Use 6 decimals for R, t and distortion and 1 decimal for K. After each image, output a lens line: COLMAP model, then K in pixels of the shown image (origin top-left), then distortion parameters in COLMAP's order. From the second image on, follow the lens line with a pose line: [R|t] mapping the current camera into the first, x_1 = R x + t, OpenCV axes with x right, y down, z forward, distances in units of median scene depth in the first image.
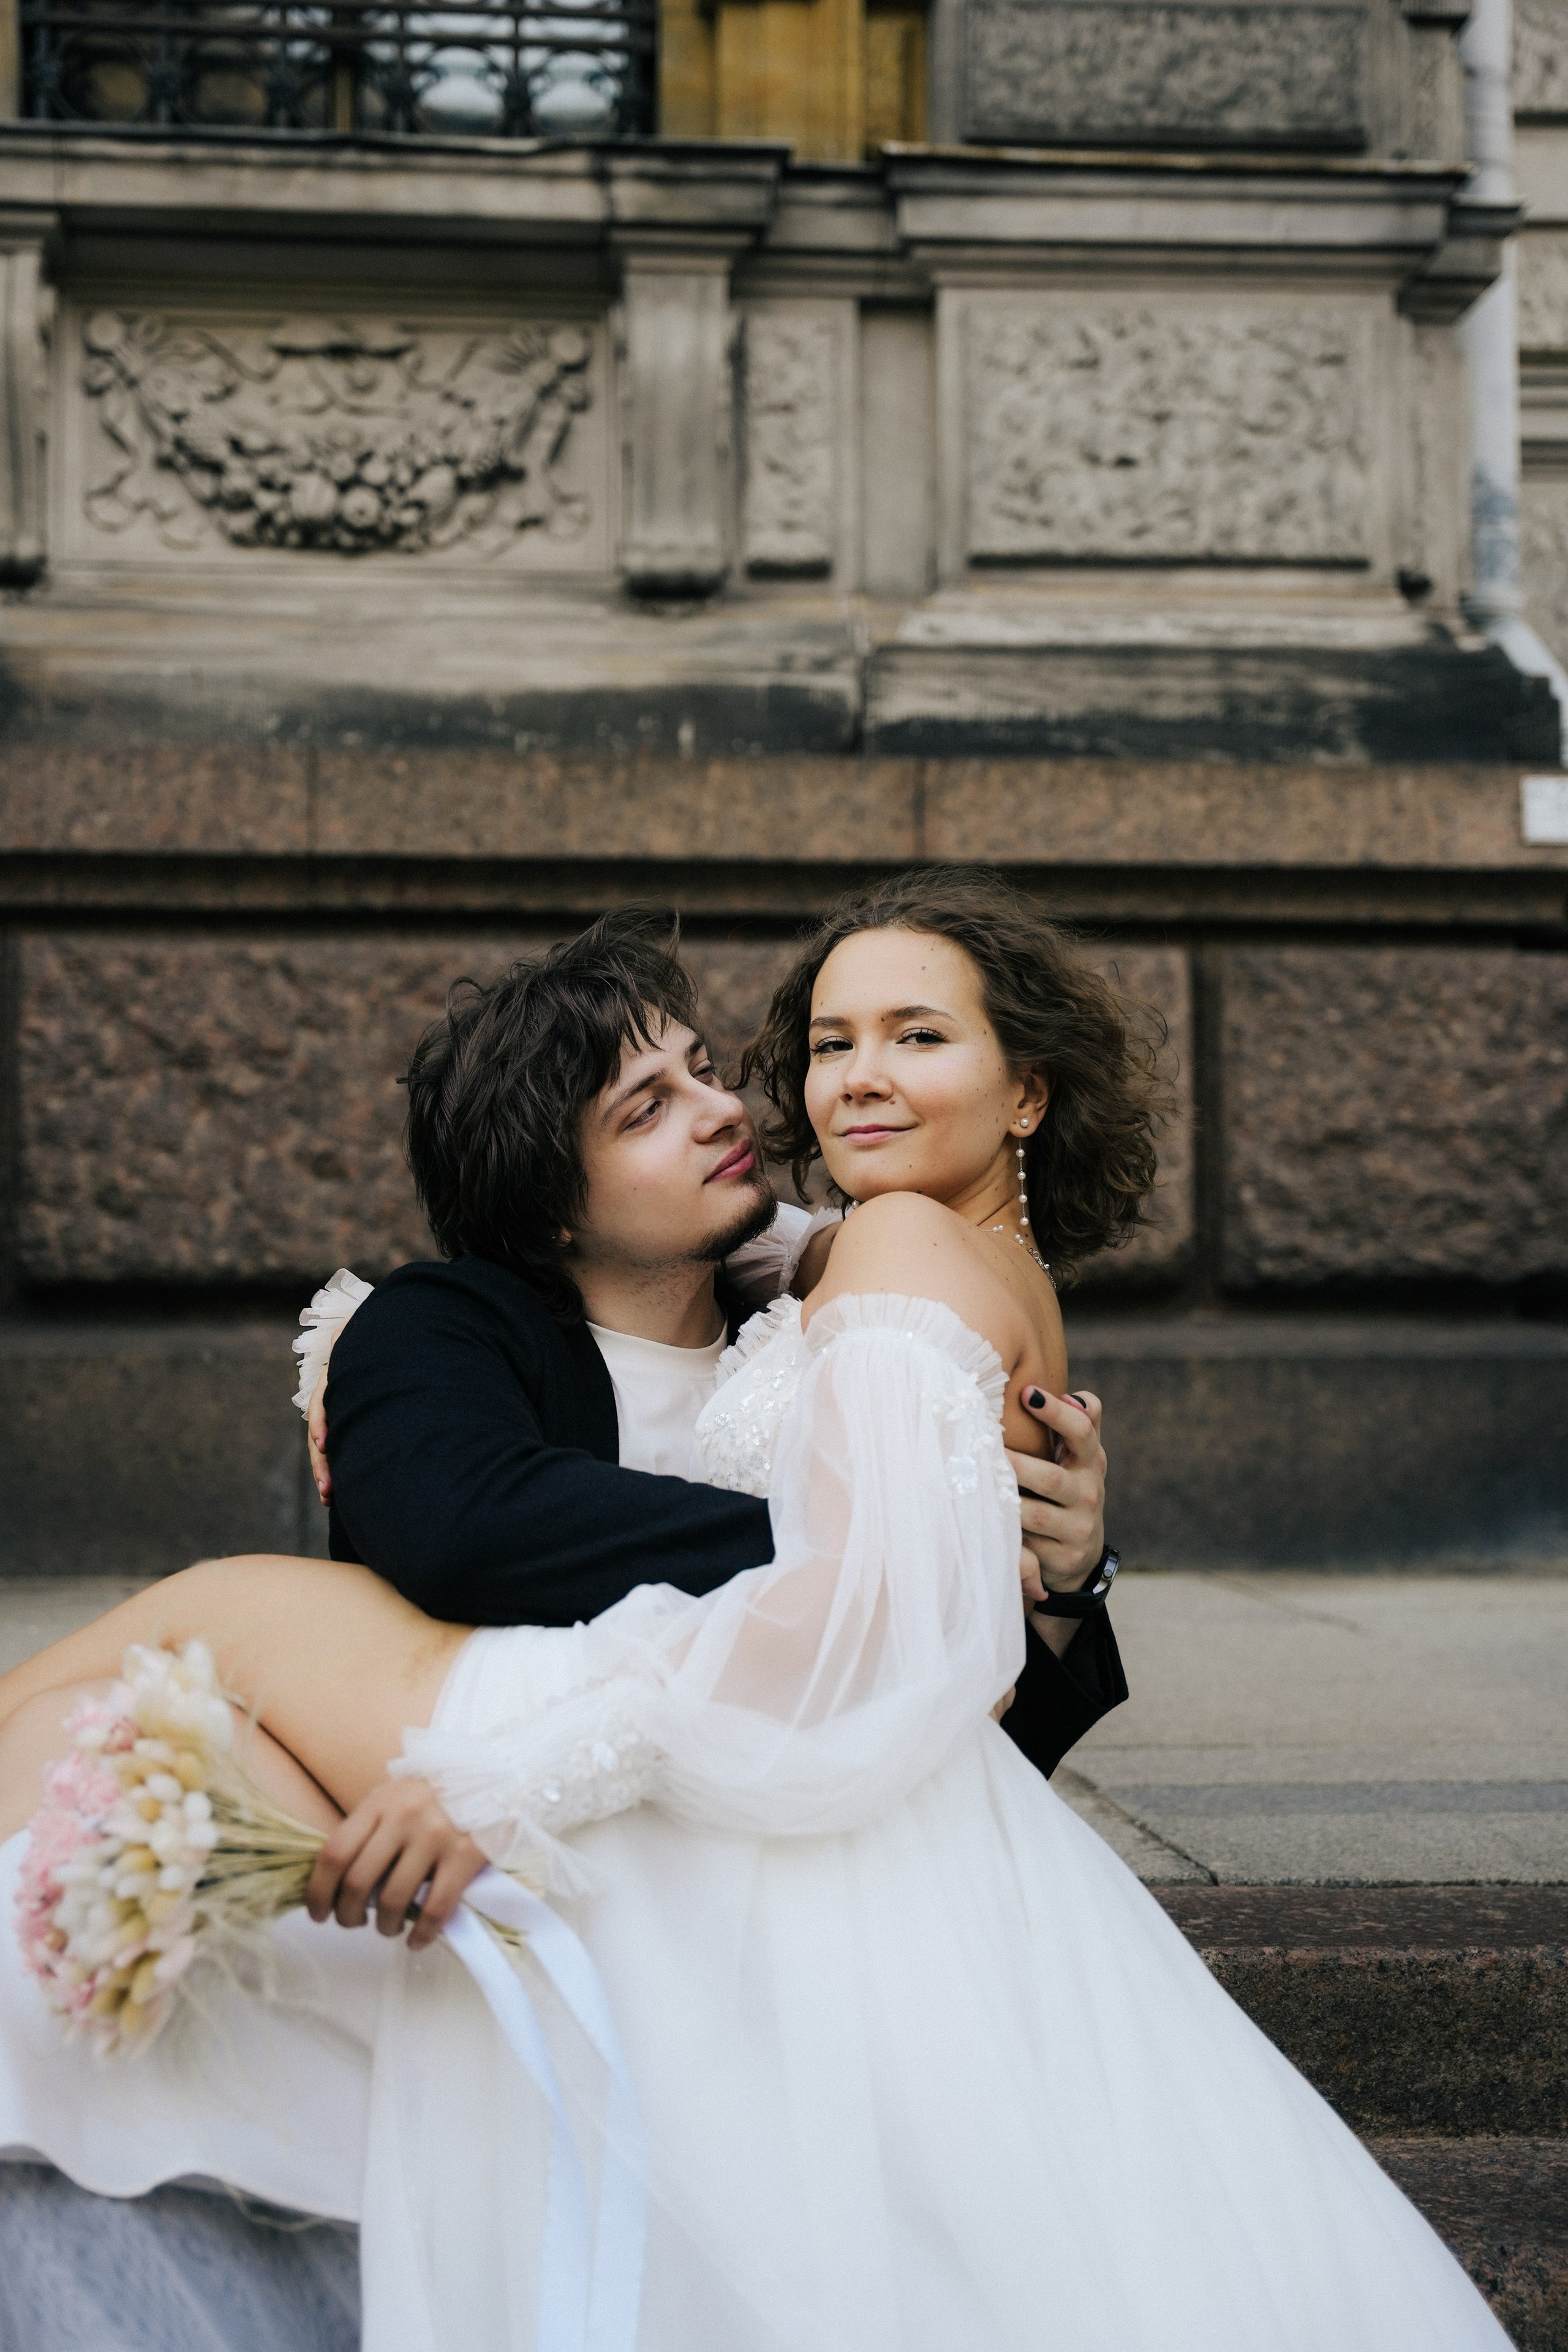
lens RADIAL K [[3354.1, 0, 860.1], [0, 3354.1, 1175.3], [0, 0, 1]] dist [0.029104, 0.556184]
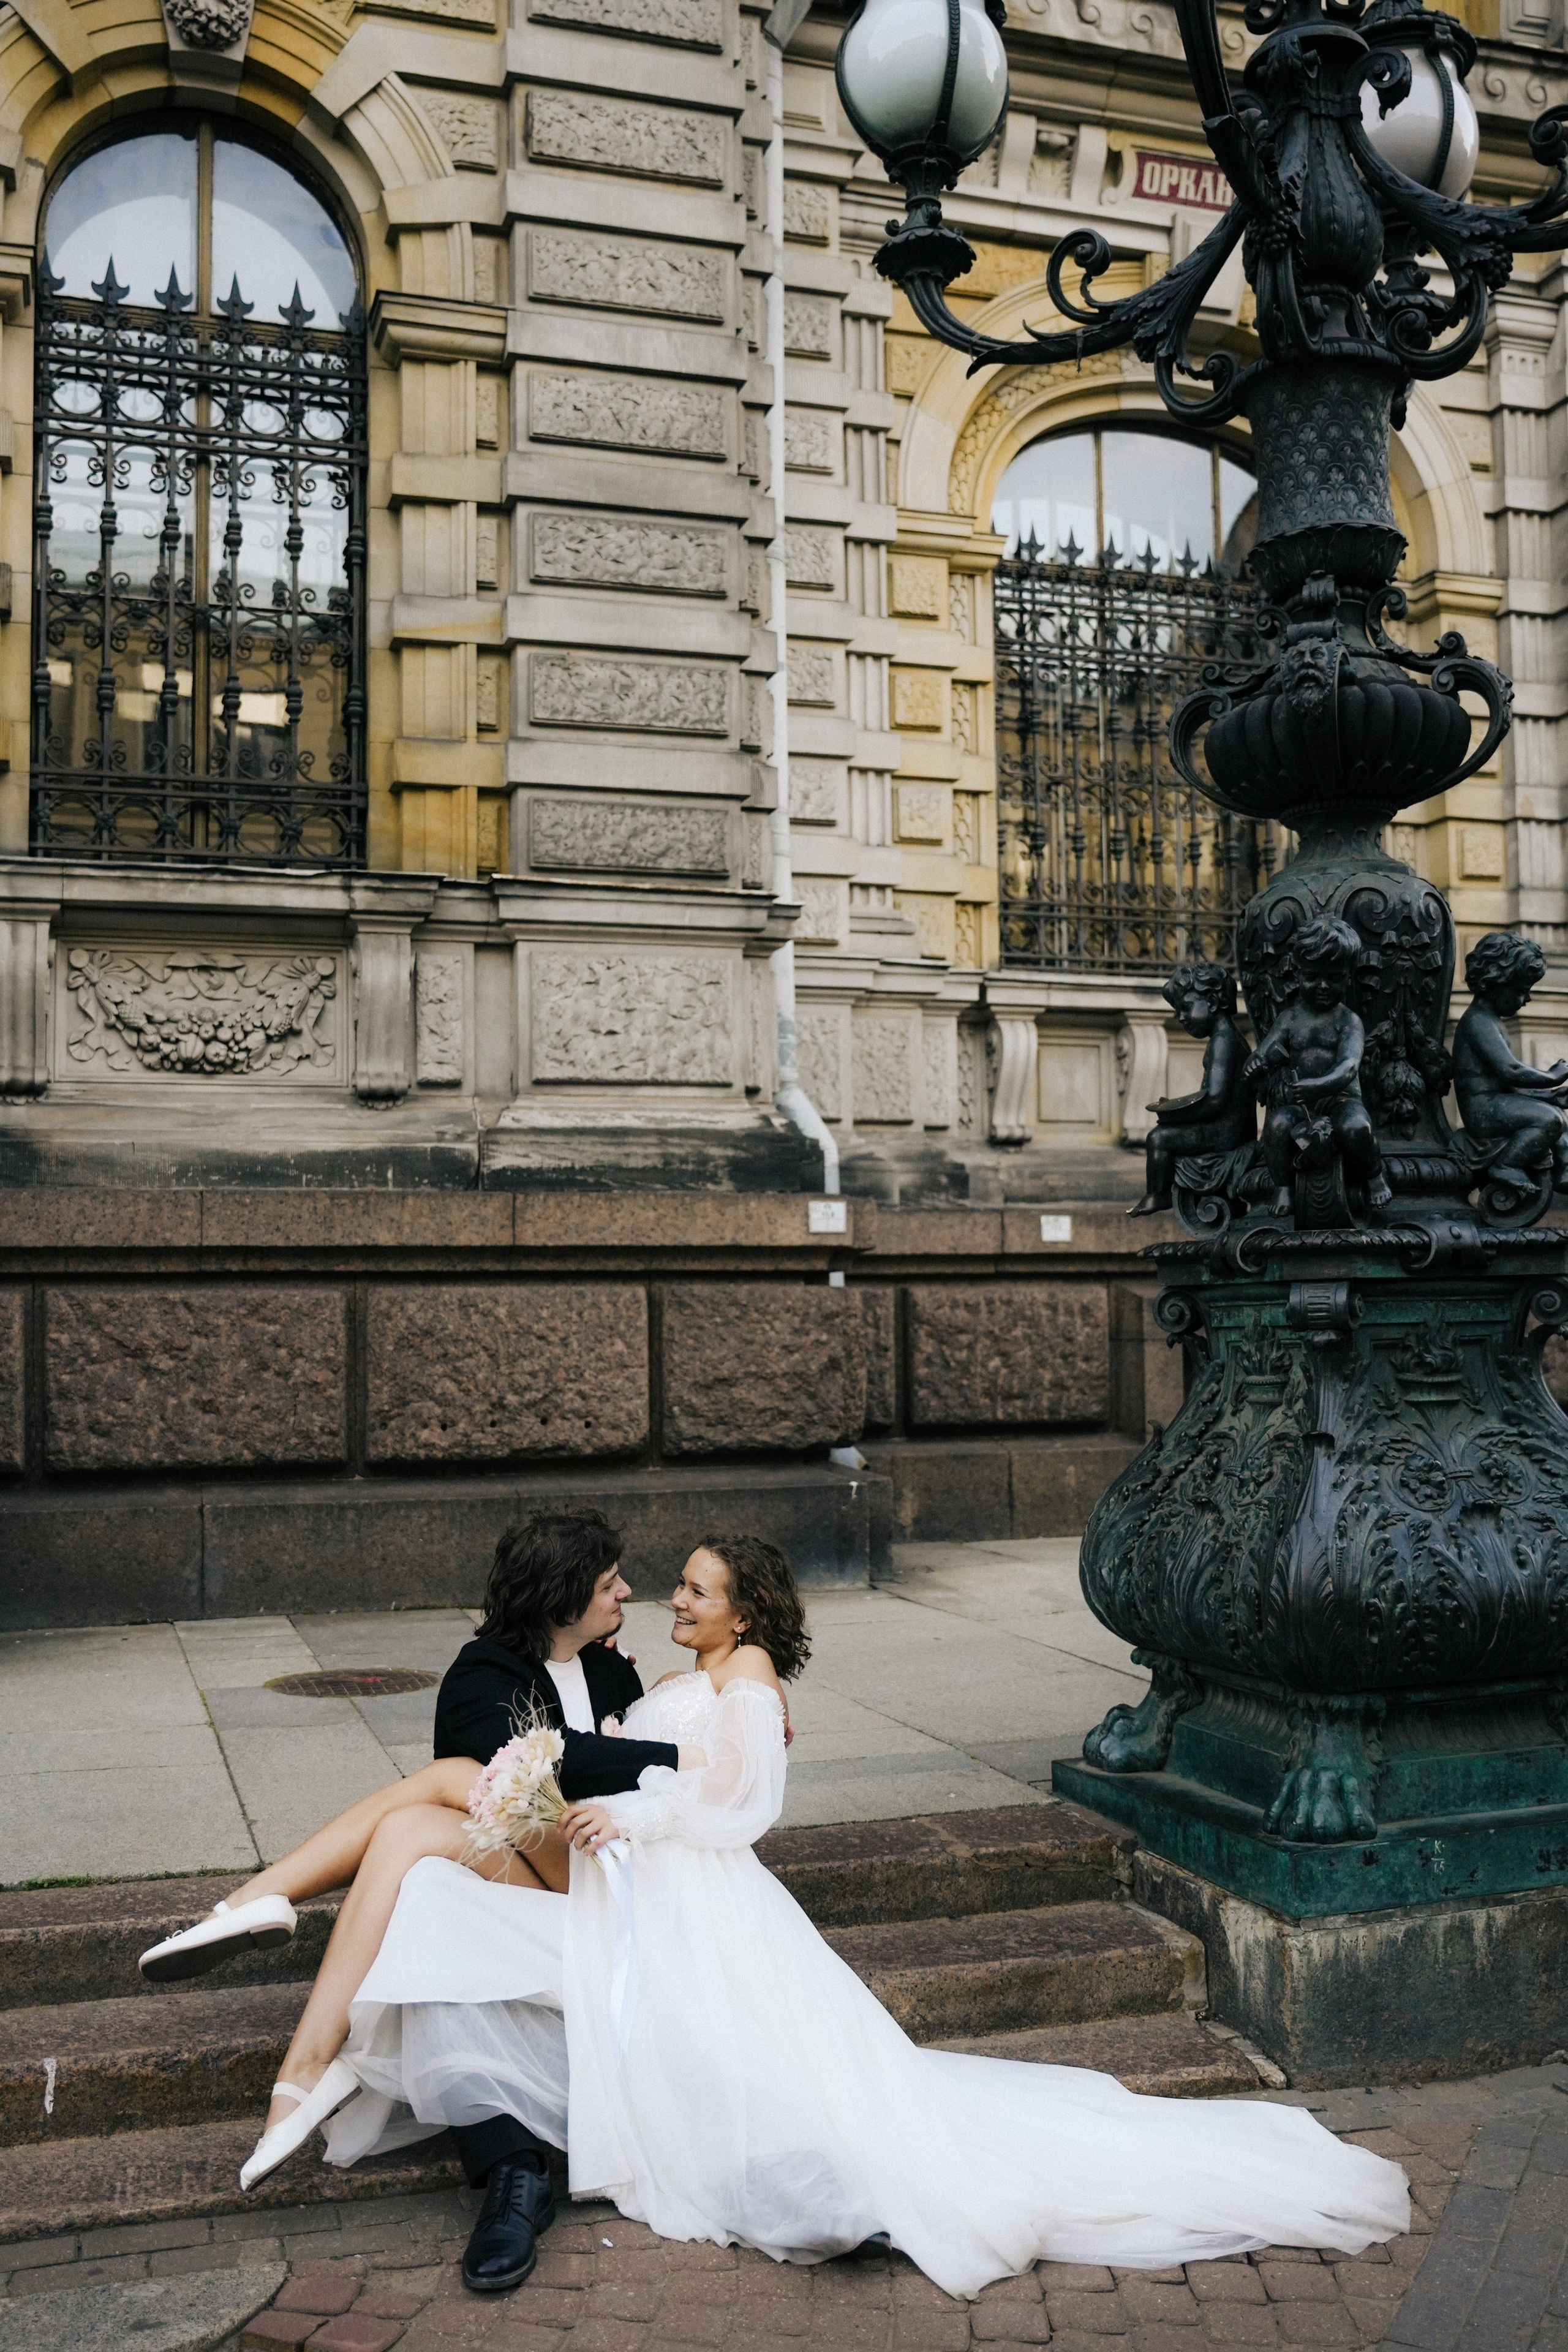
lens RADIAL K [[2176.4, 0, 784.0], [0, 2176.4, 1176.0], [0, 0, 1]] dist [-0.071968, 0.003834]
pose [[0.974253, 0.002174, 0.225447, -0.111479], [-0.005248, 0.999901, 0.013038, -0.145940], [-0.225397, -0.013885, 0.974168, -0.272475]]
